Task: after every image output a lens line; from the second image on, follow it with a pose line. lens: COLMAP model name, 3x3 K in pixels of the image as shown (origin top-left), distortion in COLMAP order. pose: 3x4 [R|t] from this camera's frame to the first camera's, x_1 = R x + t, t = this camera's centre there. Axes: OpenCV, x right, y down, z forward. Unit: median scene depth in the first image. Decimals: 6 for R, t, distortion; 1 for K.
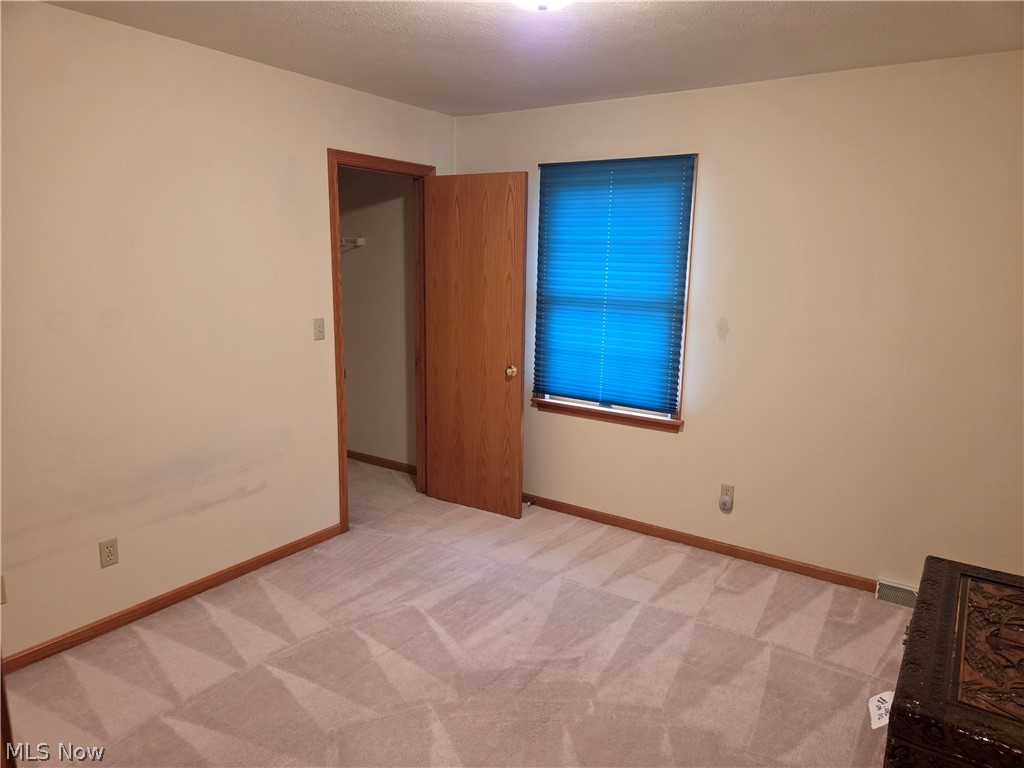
lens RADIAL K [[685.7, 0, 514.0], [0, 685.7, 386.0], [0, 0, 1]] dist [0.069535, -0.052232]
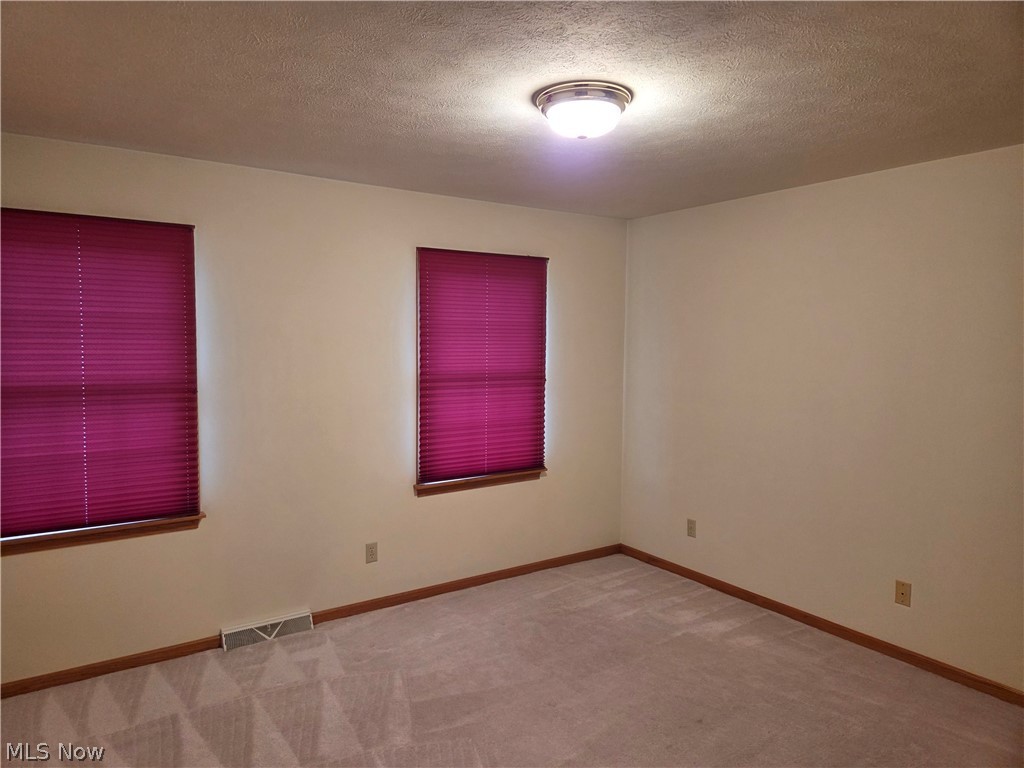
lens RADIAL K [[685.7, 0, 514.0], [0, 685.7, 386.0], [0, 0, 1]] dist [0.069535, -0.052232]
pose [[0.339197, -0.085689, 0.936805, -0.859940], [0.170269, 0.984987, 0.028445, -0.128588], [-0.925178, 0.149860, 0.348695, 0.560363]]
